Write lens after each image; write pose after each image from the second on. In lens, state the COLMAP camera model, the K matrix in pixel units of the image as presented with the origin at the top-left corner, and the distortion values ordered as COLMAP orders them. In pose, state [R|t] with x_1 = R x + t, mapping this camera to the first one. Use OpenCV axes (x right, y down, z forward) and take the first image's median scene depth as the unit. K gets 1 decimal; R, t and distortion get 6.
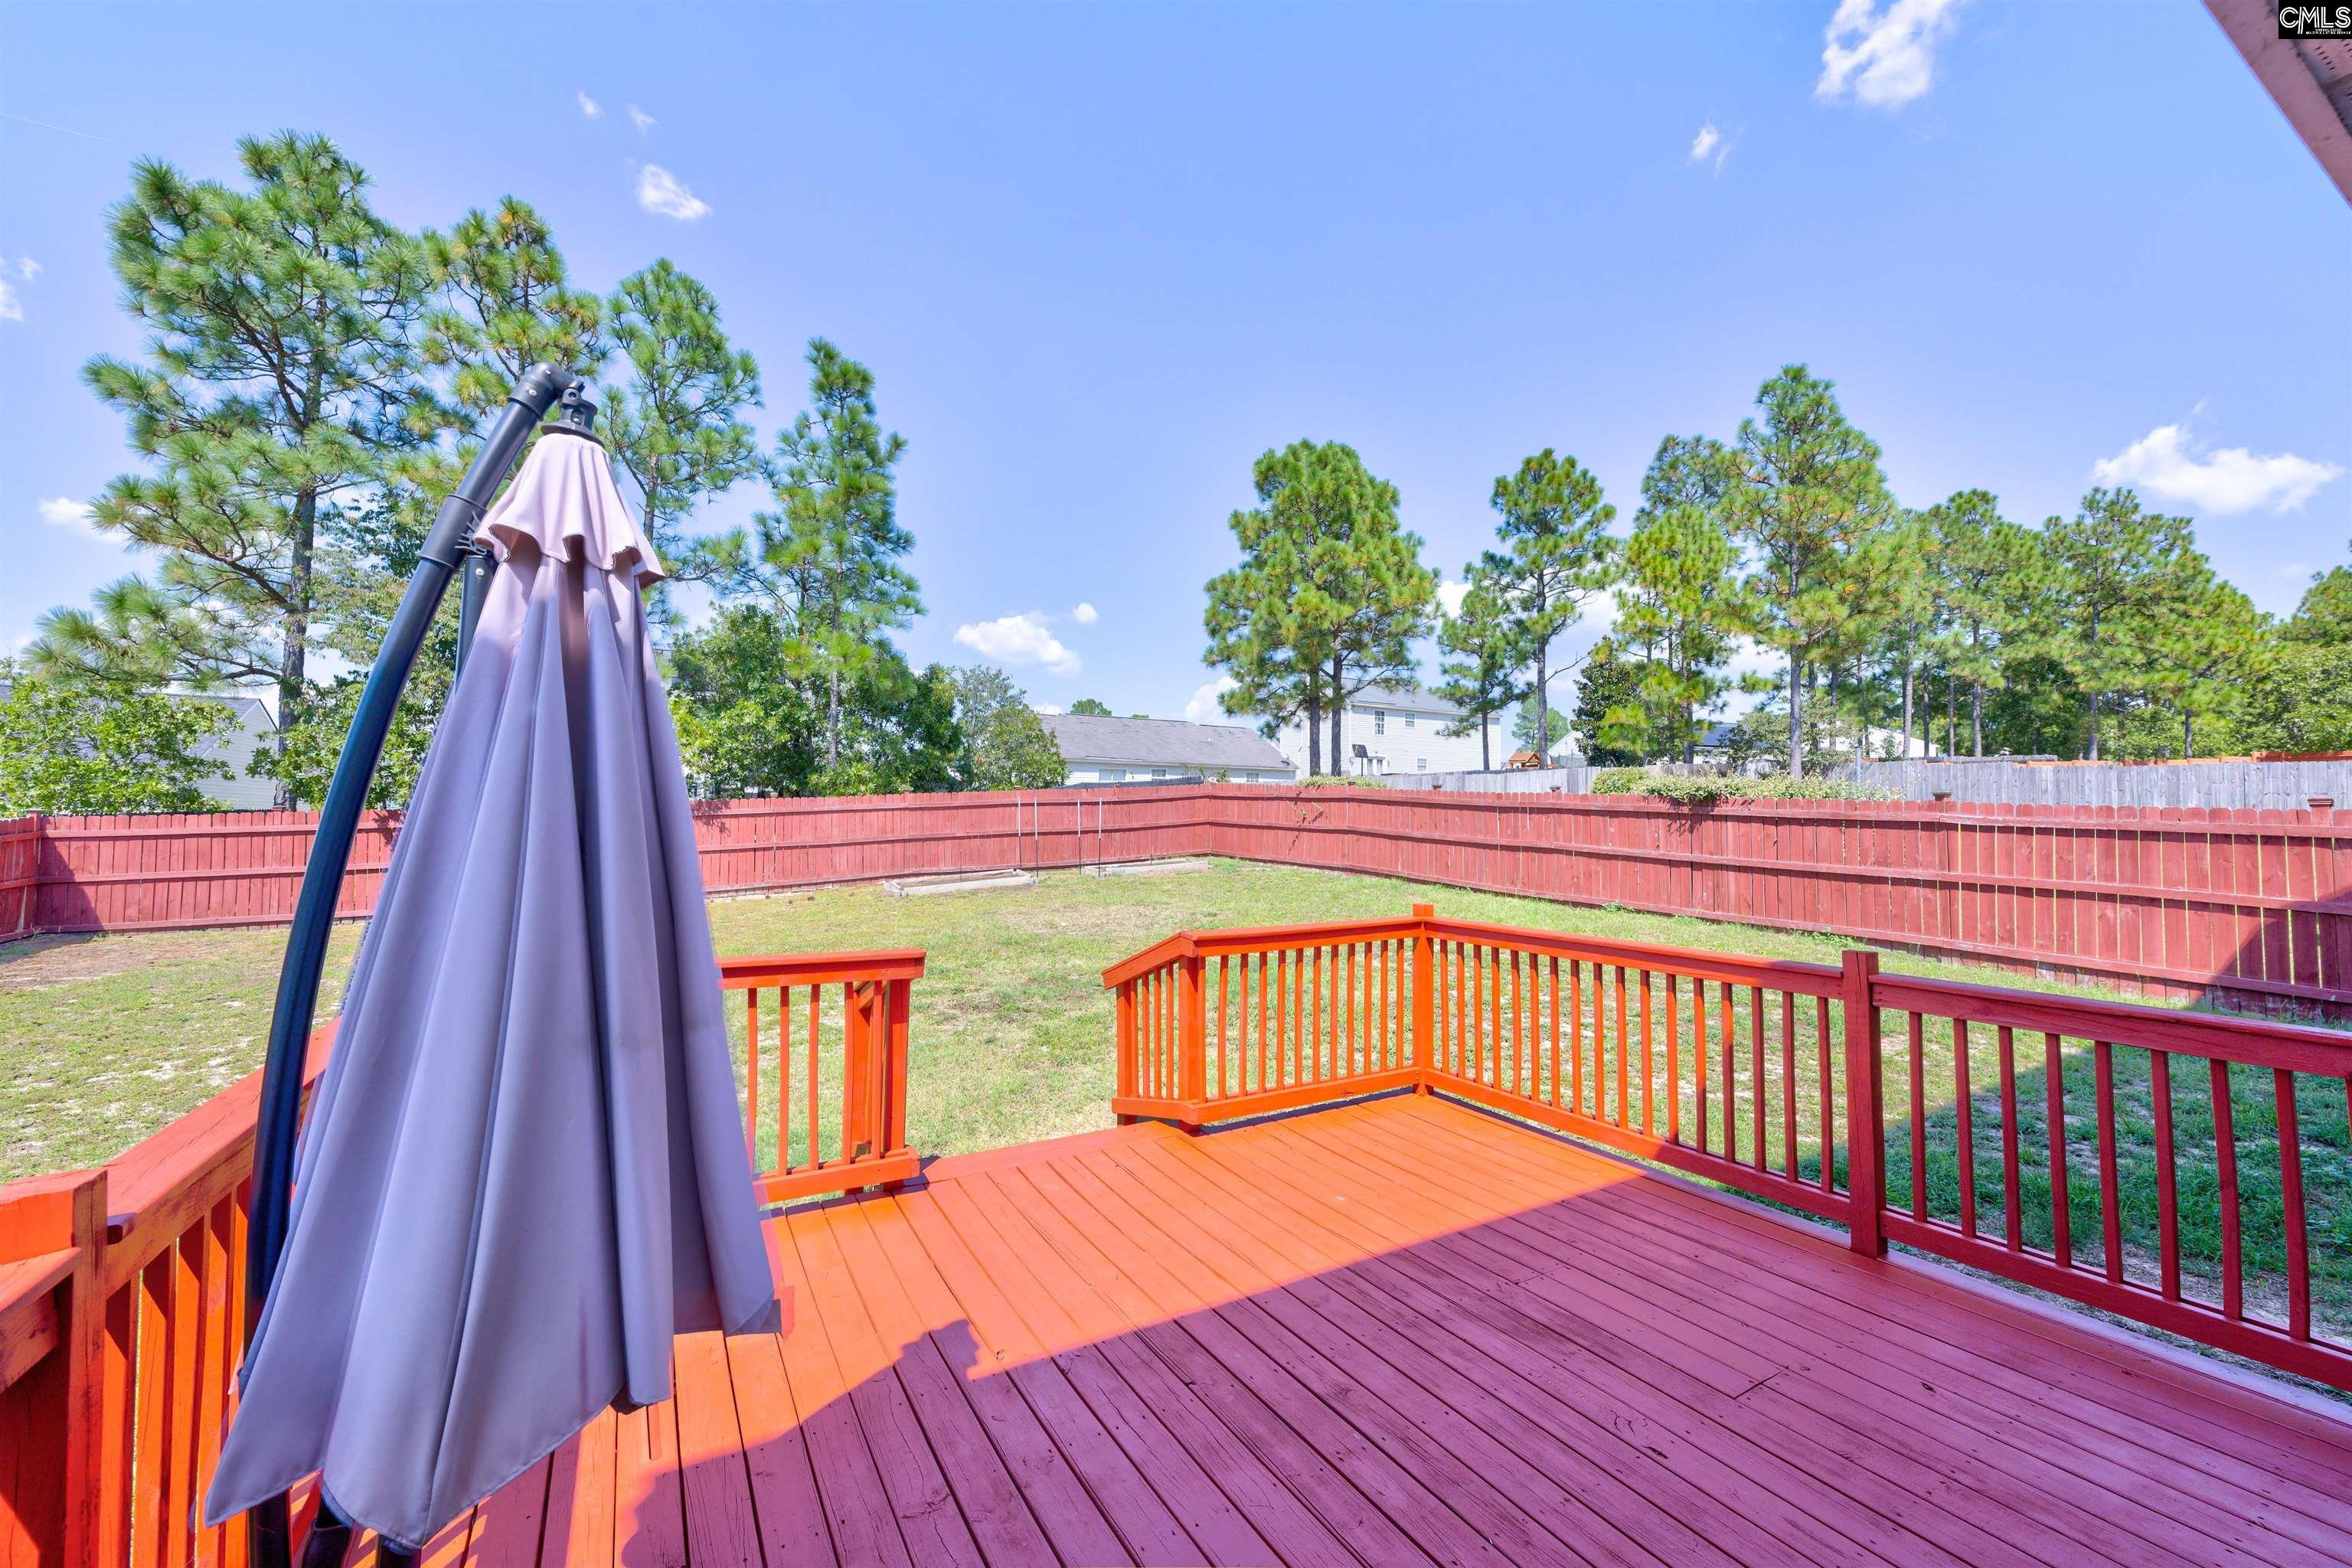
lens RADIAL K [[927.4, 0, 1179.0], [0, 927.4, 782.0], [0, 0, 1]] dist [-0.000049, 0.000994]
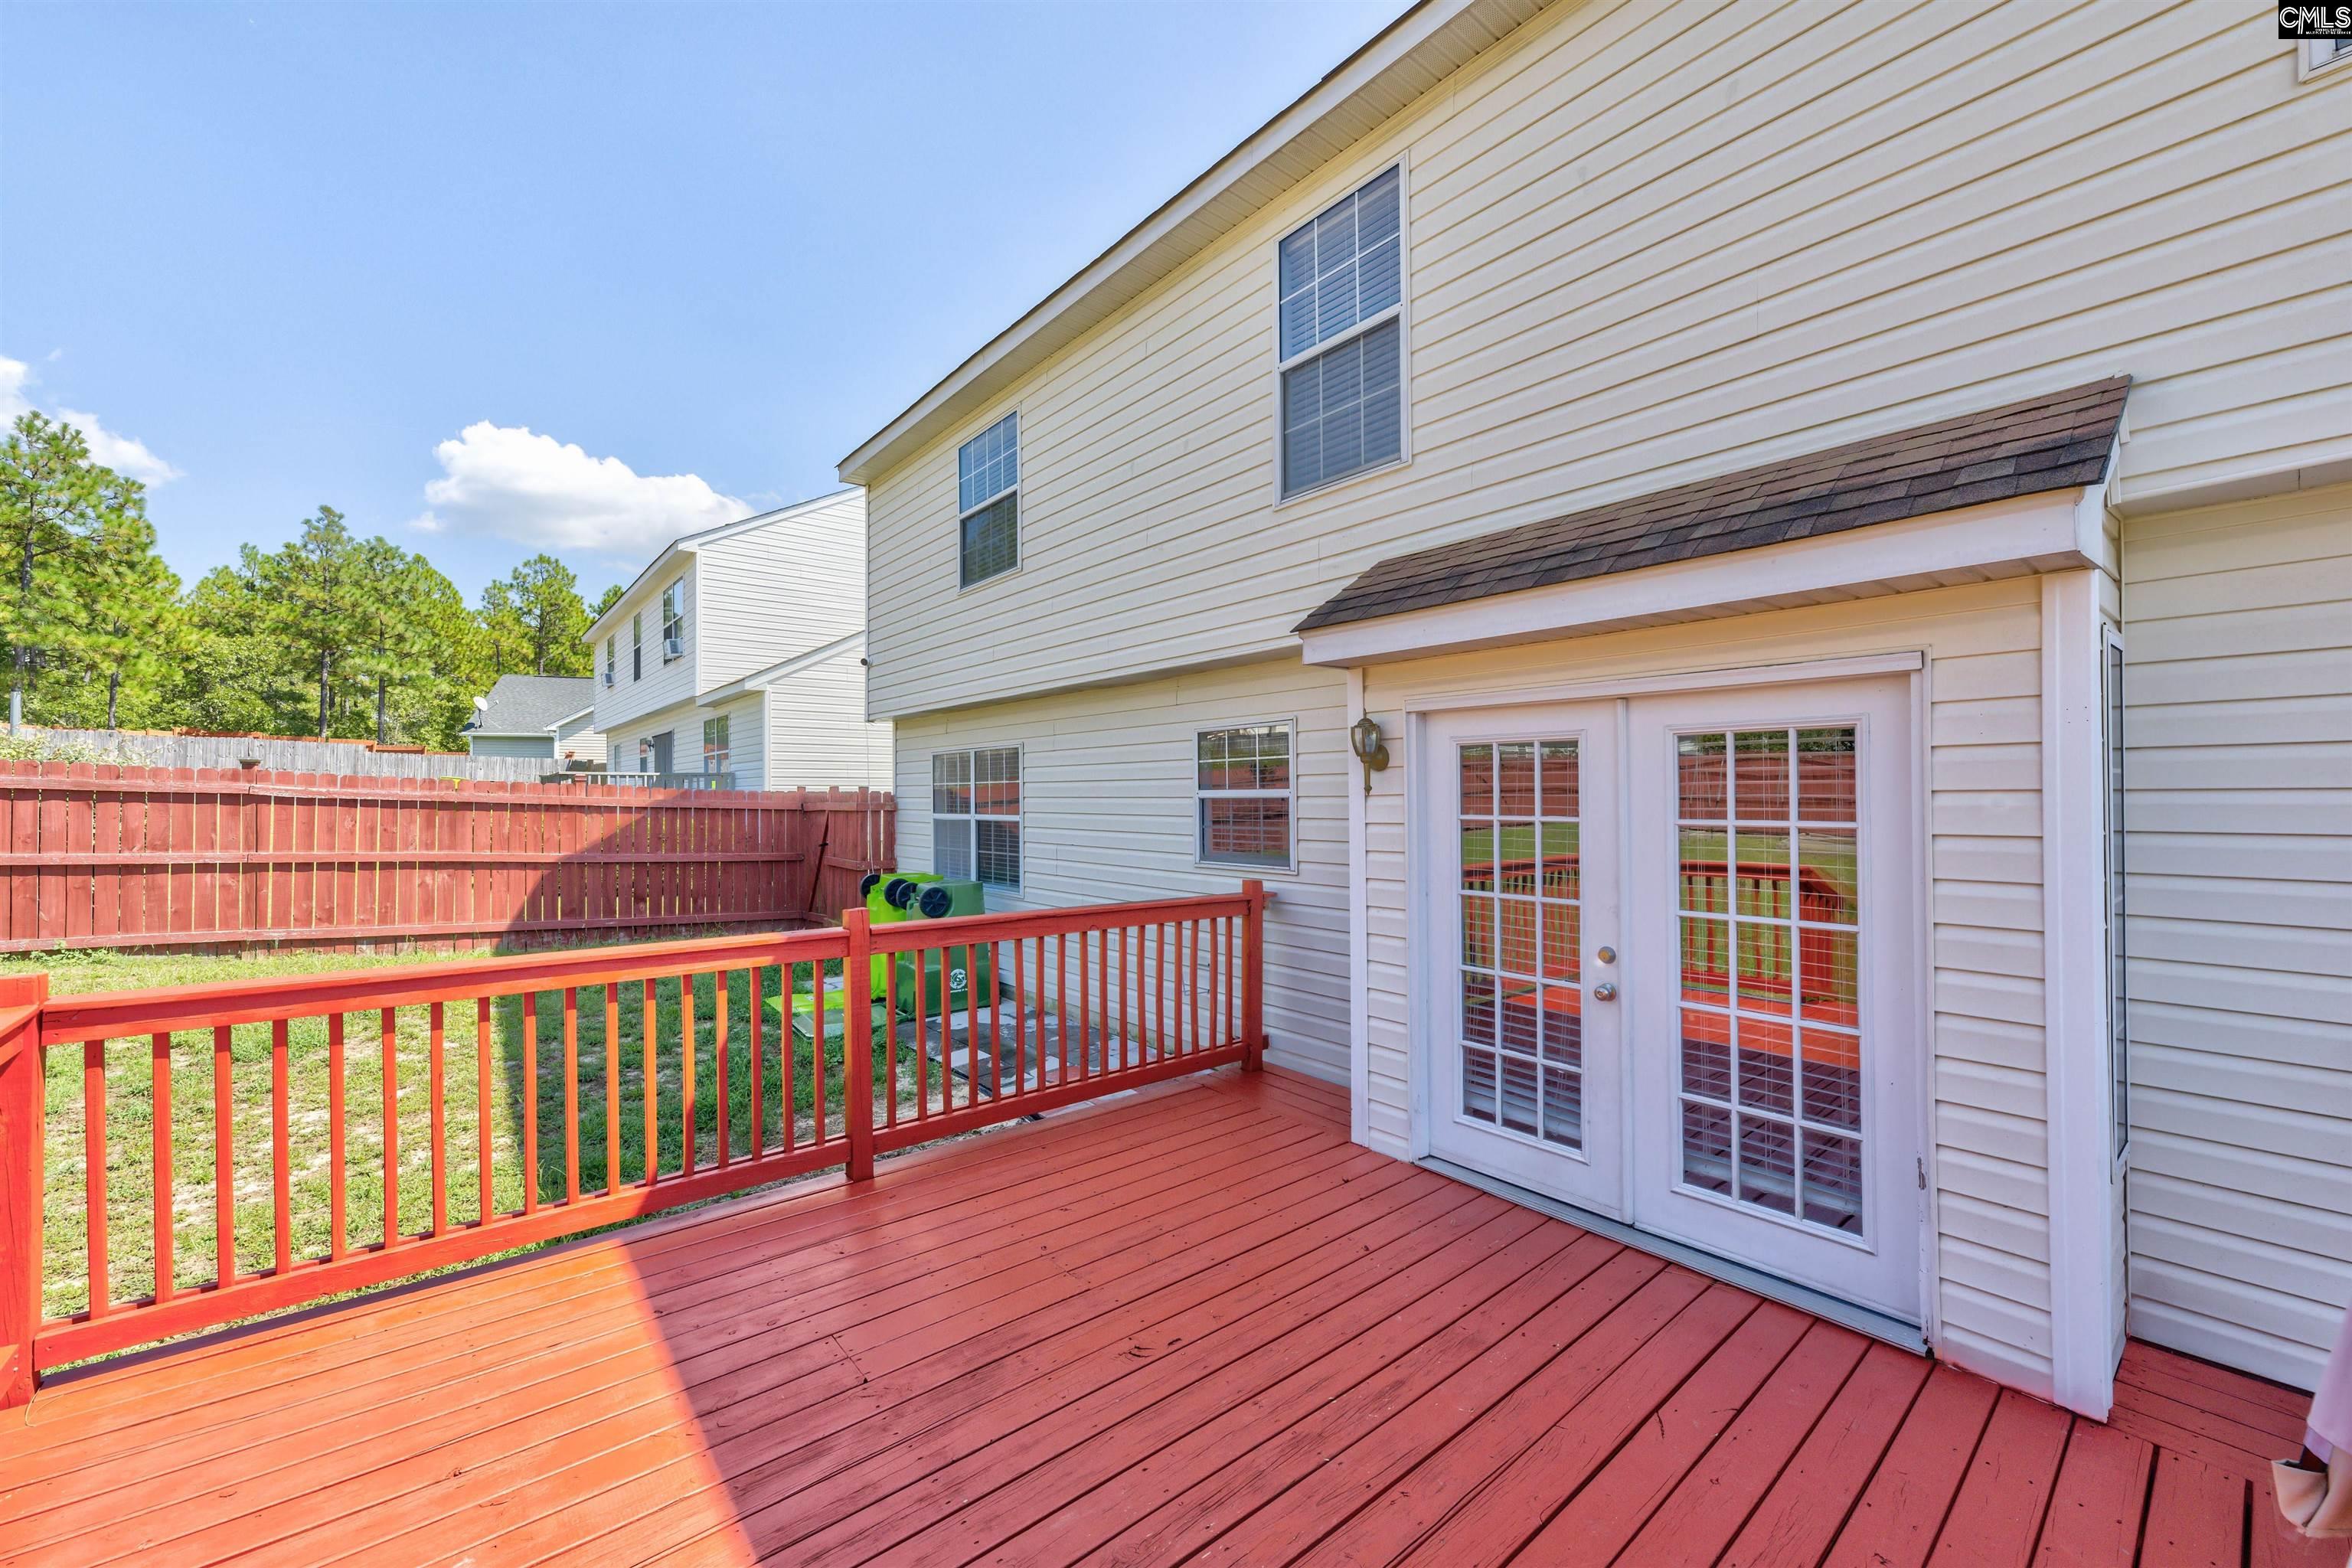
lens RADIAL K [[927.4, 0, 1165.9], [0, 927.4, 784.6], [0, 0, 1]] dist [-0.000049, 0.000994]
pose [[-0.156510, 0.009854, 0.987627, -0.089667], [-0.041130, 0.999018, -0.016485, 0.008075], [-0.986820, -0.043202, -0.155951, 0.177095]]
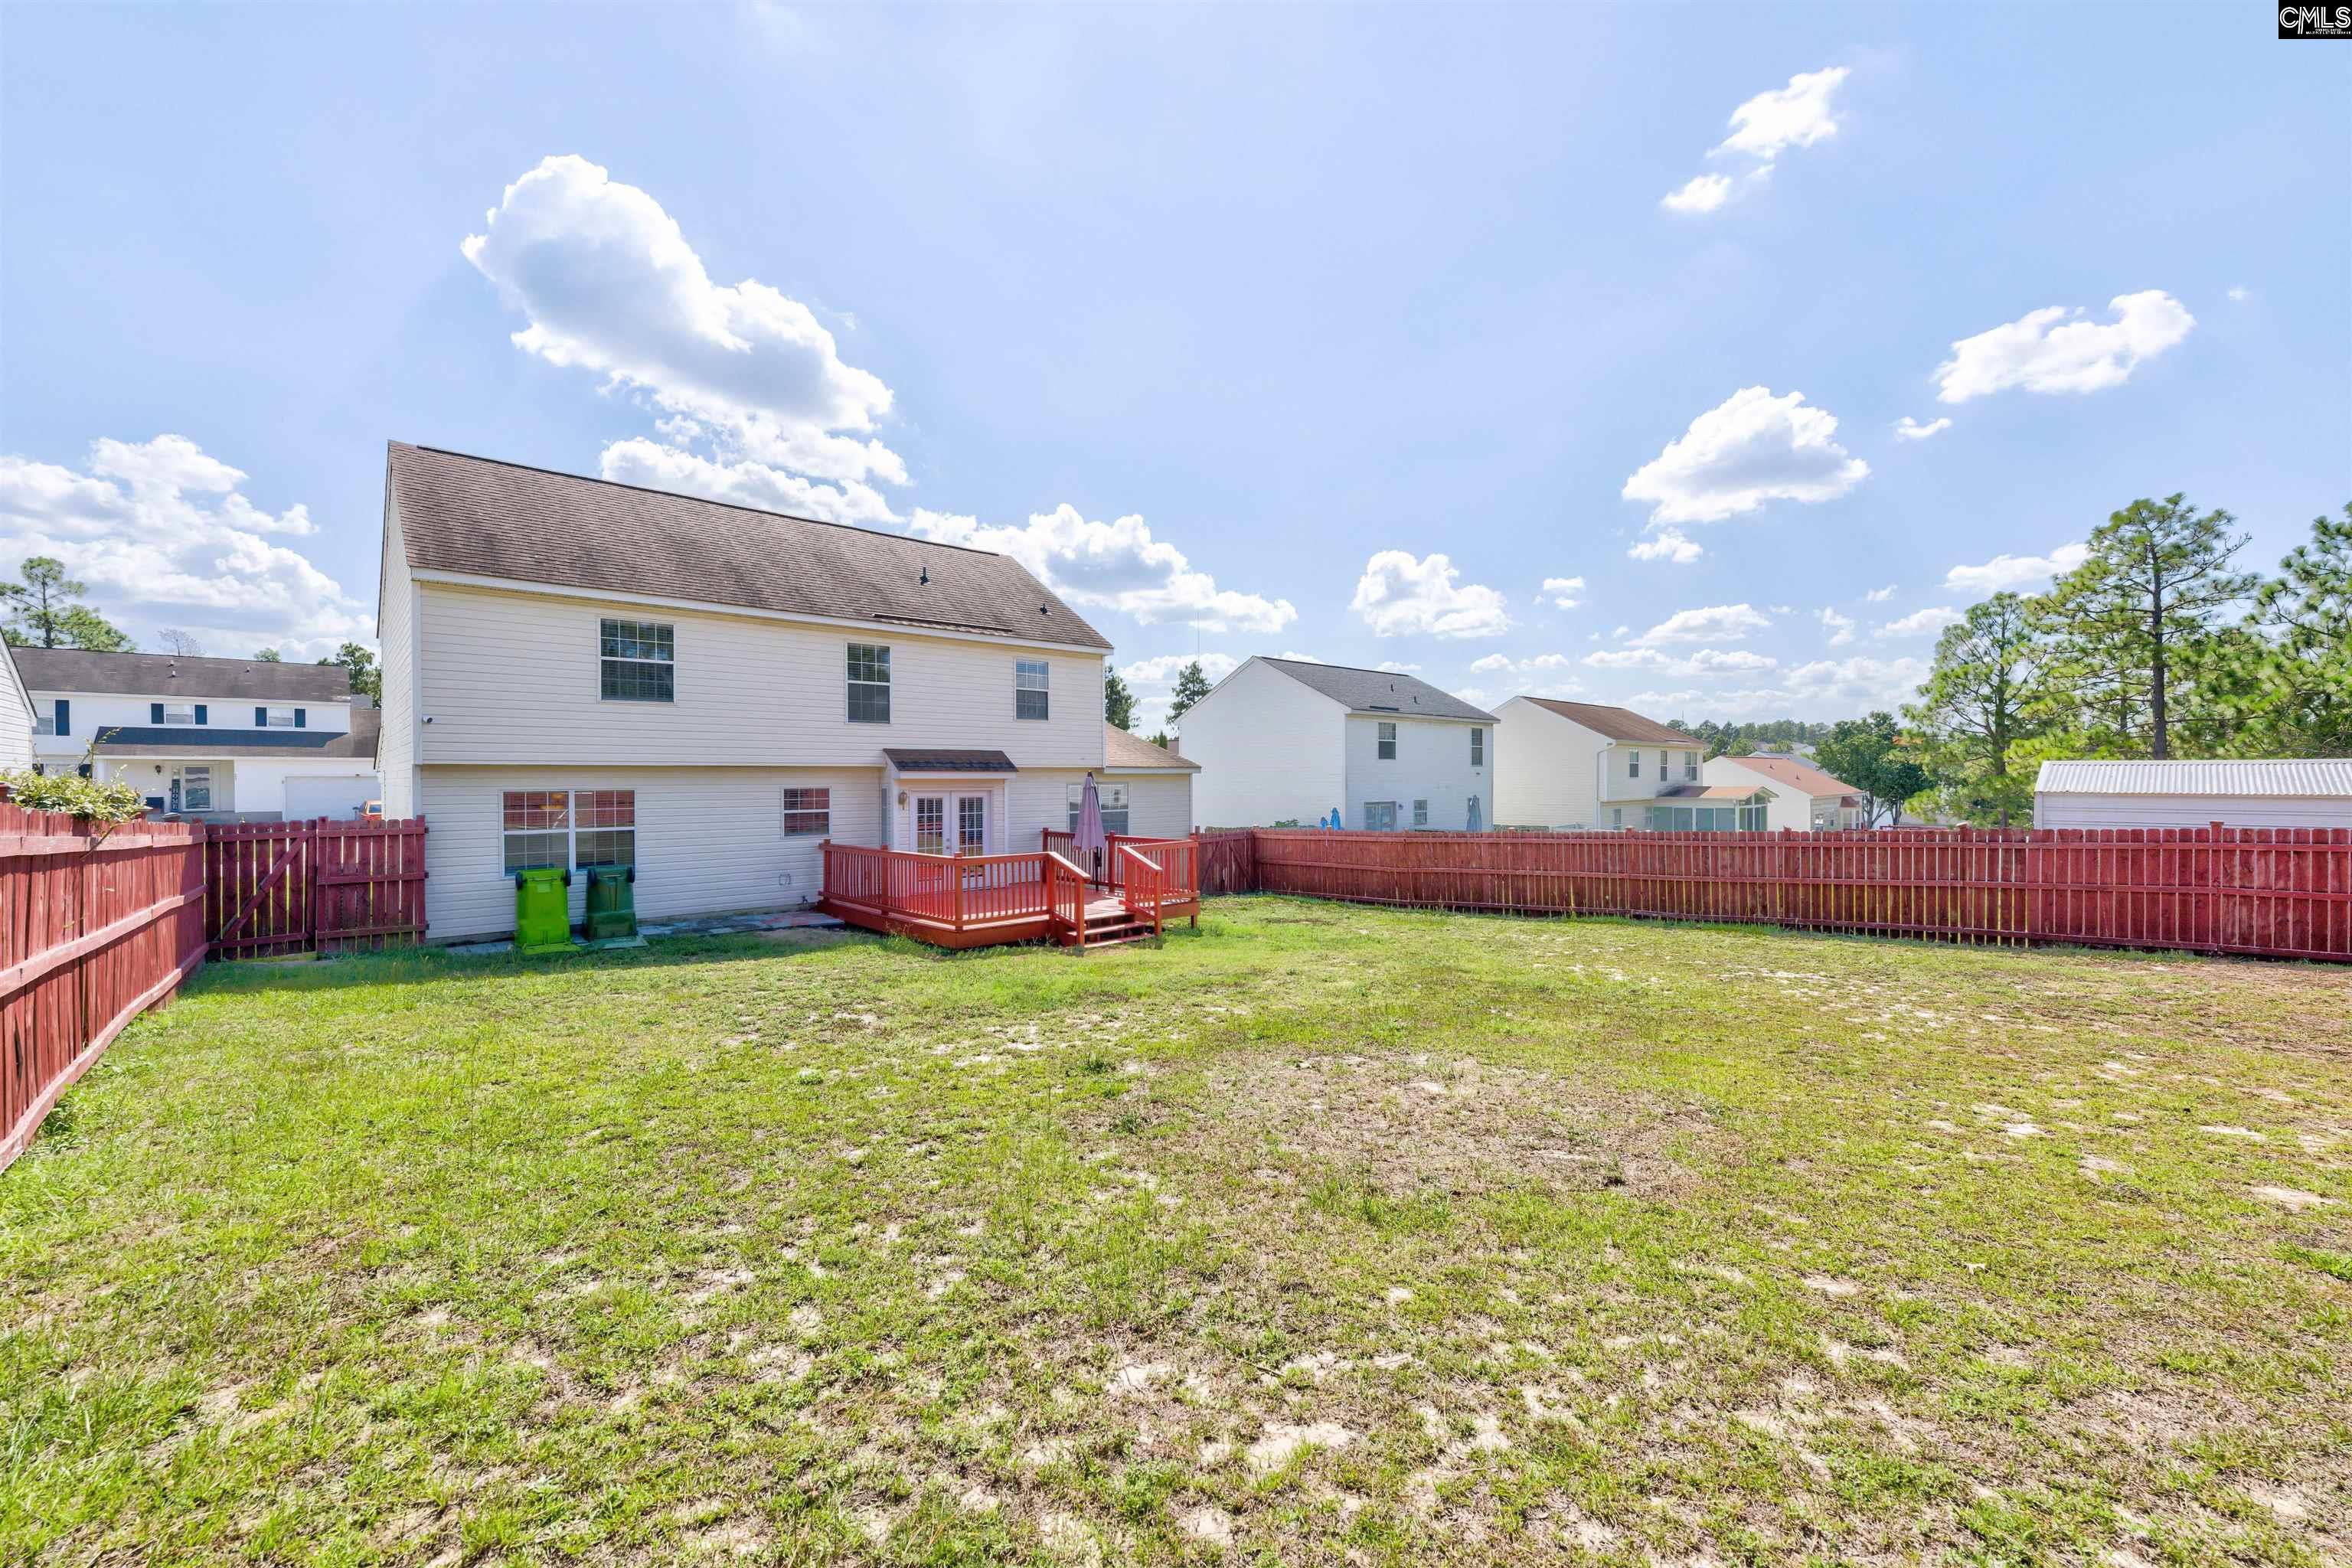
lens RADIAL K [[927.4, 0, 1176.2], [0, 927.4, 785.1], [0, 0, 1]] dist [-0.000049, 0.000994]
pose [[-0.952877, 0.000417, -0.303357, 0.052360], [0.012639, 0.999185, -0.038328, 0.014166], [0.303094, -0.040356, -0.952106, 0.700810]]
